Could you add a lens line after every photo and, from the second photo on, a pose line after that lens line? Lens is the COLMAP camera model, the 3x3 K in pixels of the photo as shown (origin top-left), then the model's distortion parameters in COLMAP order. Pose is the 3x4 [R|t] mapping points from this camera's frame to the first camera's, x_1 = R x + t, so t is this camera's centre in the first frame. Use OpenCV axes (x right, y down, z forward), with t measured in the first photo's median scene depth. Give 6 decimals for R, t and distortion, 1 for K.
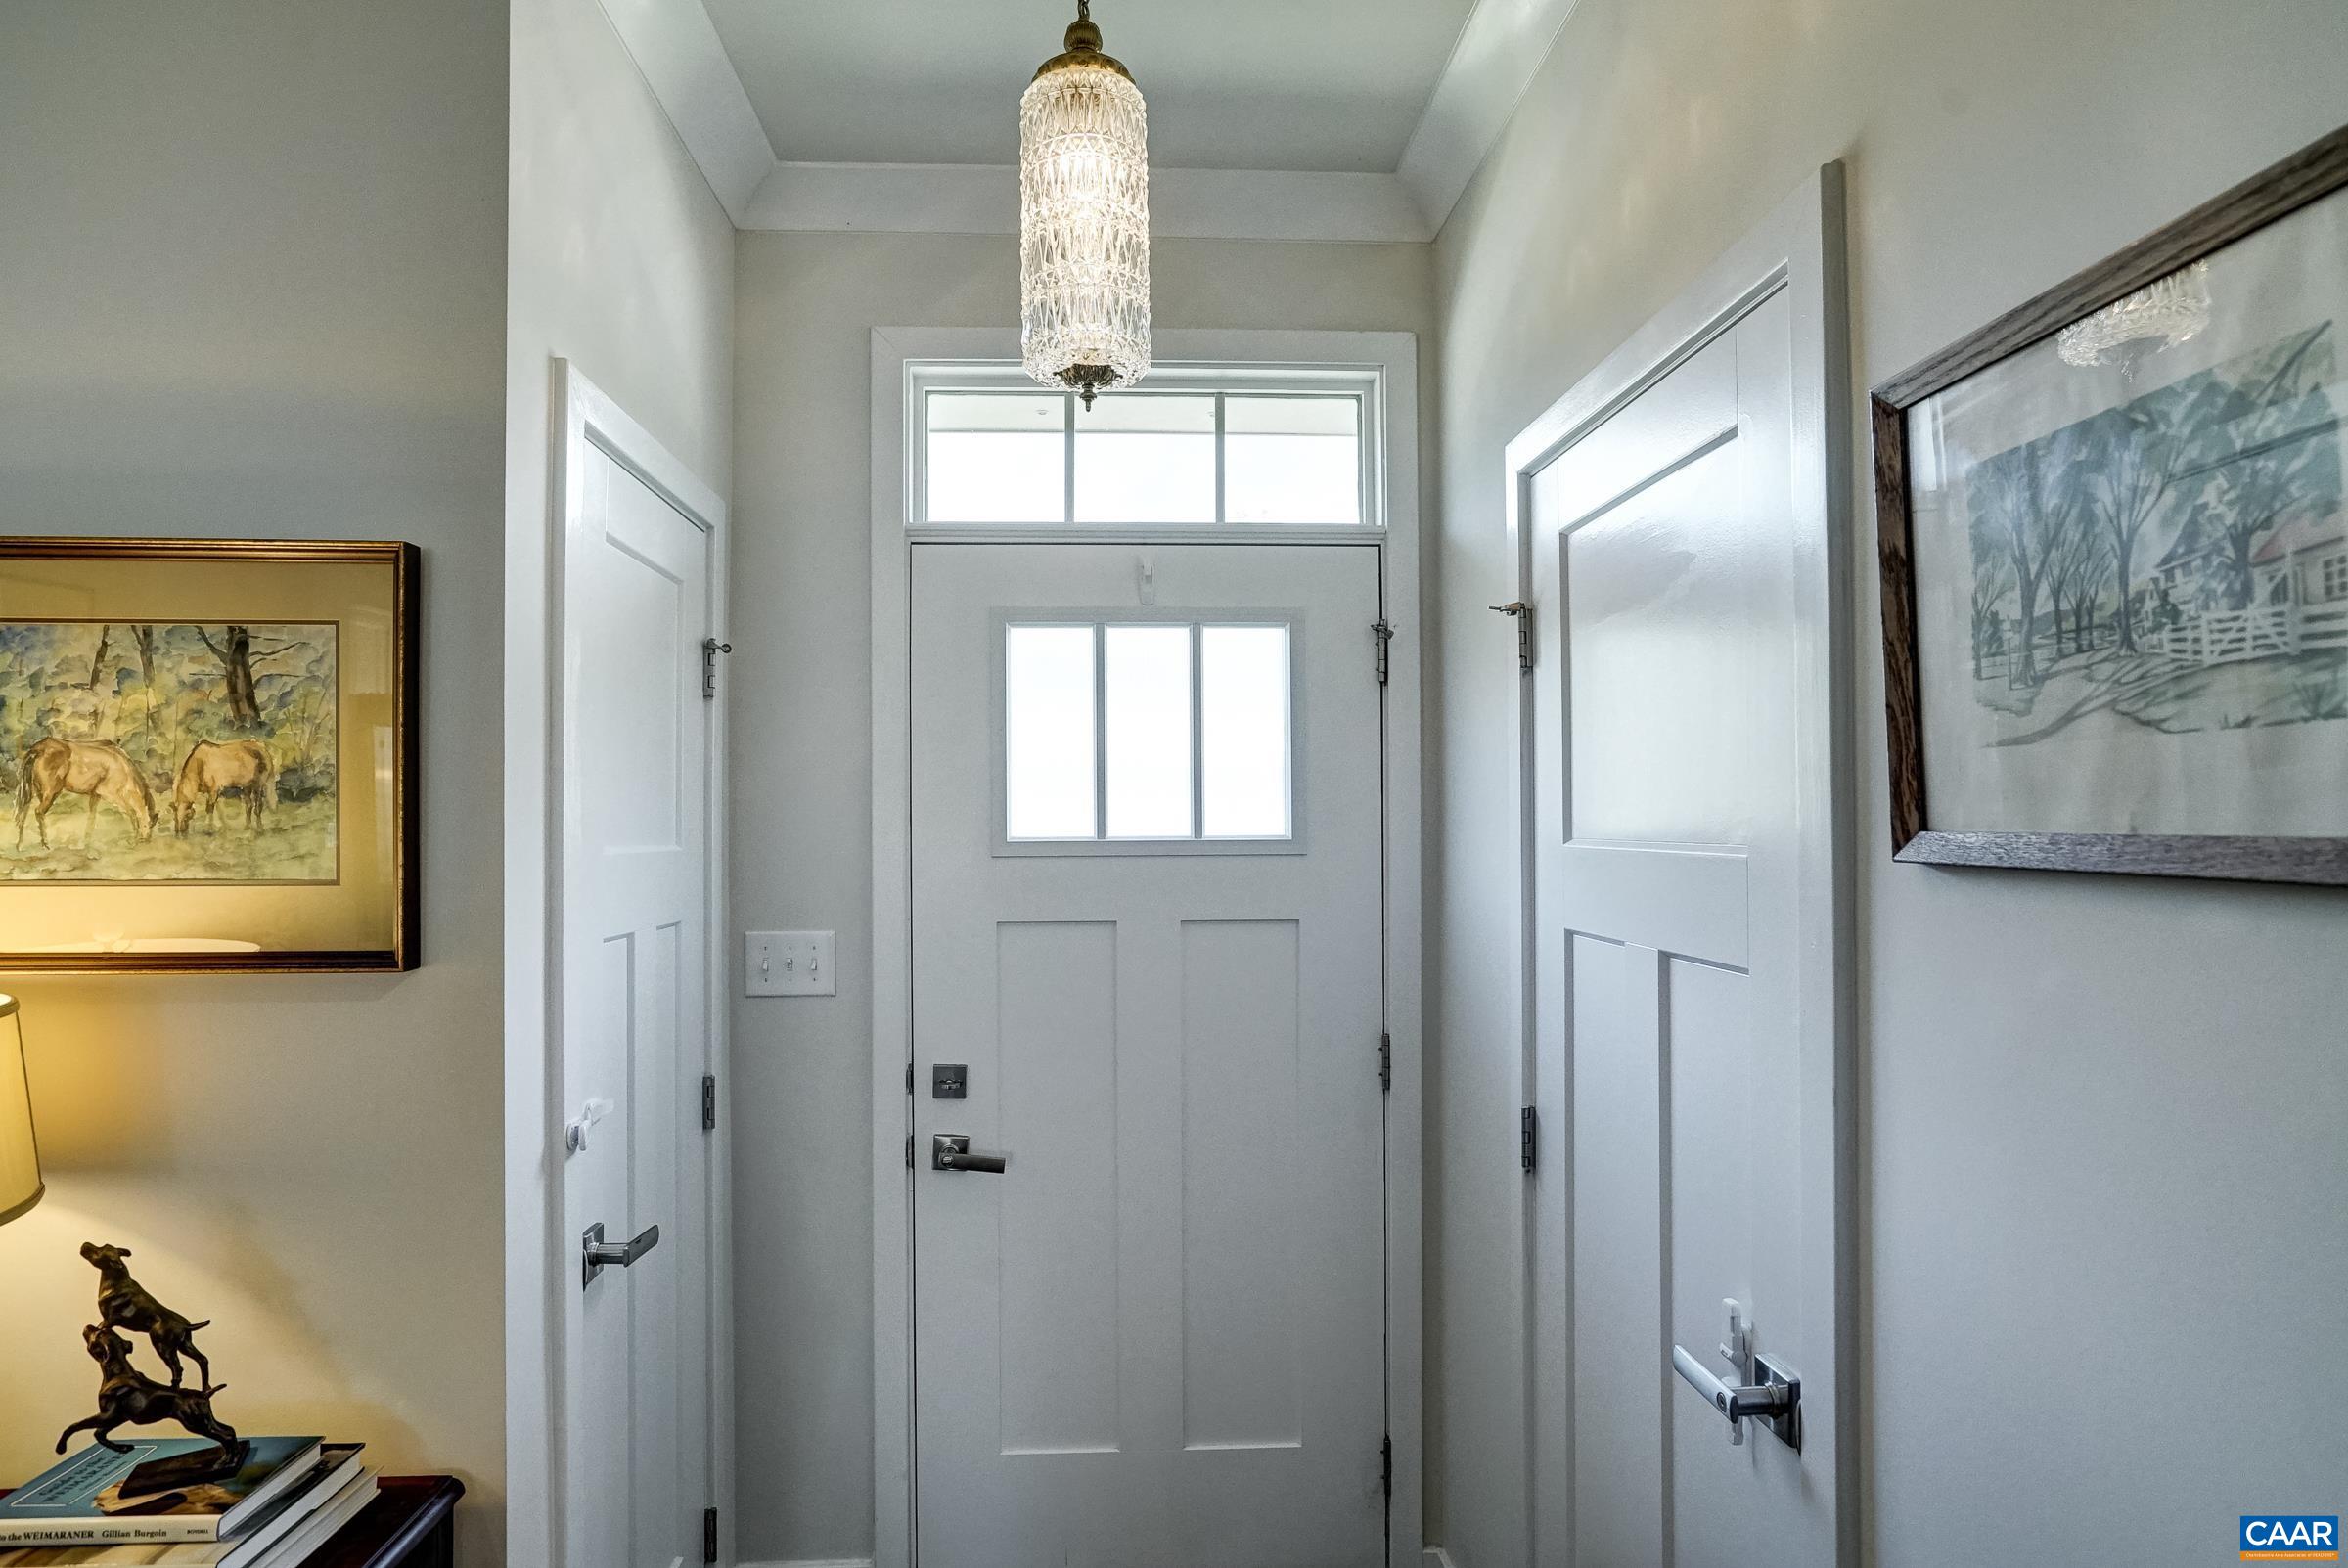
lens RADIAL K [[1325.6, 0, 1113.8], [0, 1325.6, 794.3], [0, 0, 1]] dist [-0.034998, 0.012036]
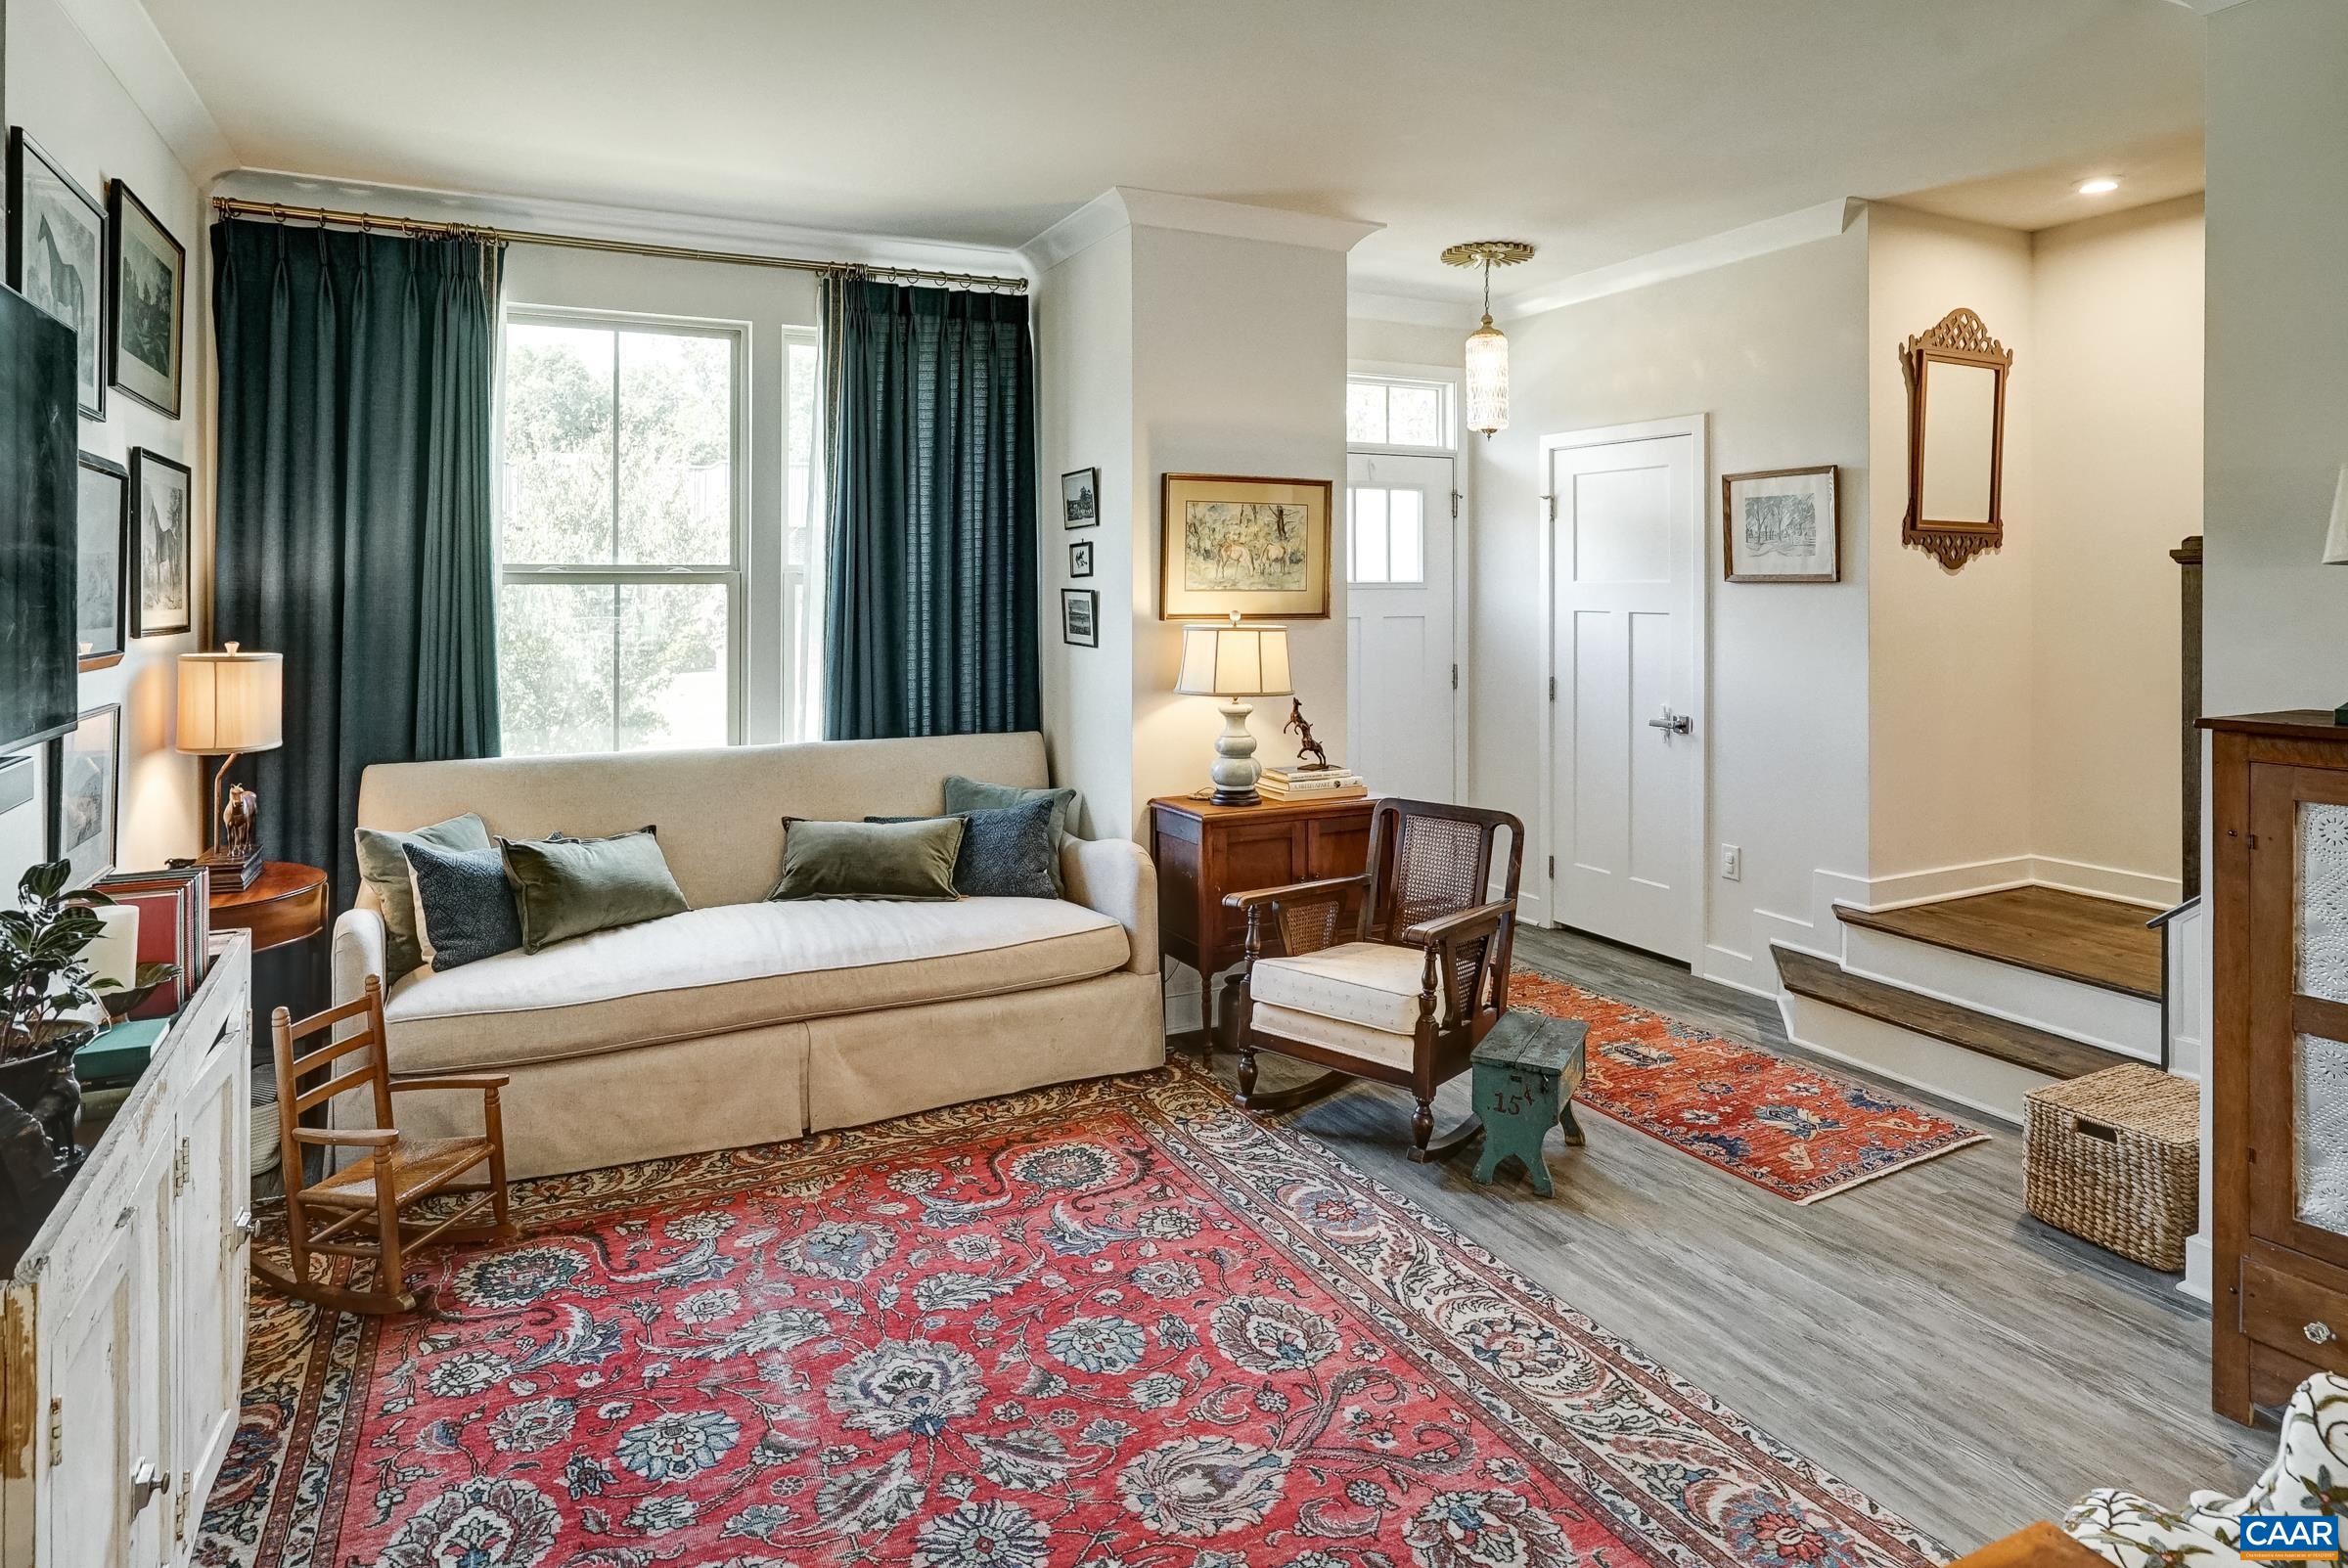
lens RADIAL K [[1338.2, 0, 1191.8], [0, 1338.2, 576.3], [0, 0, 1]] dist [-0.027653, 0.018976]
pose [[0.911417, 0.006173, 0.411439, -1.593035], [-0.011303, 0.999886, 0.010036, 0.004660], [-0.411330, -0.013798, 0.911382, -1.300536]]
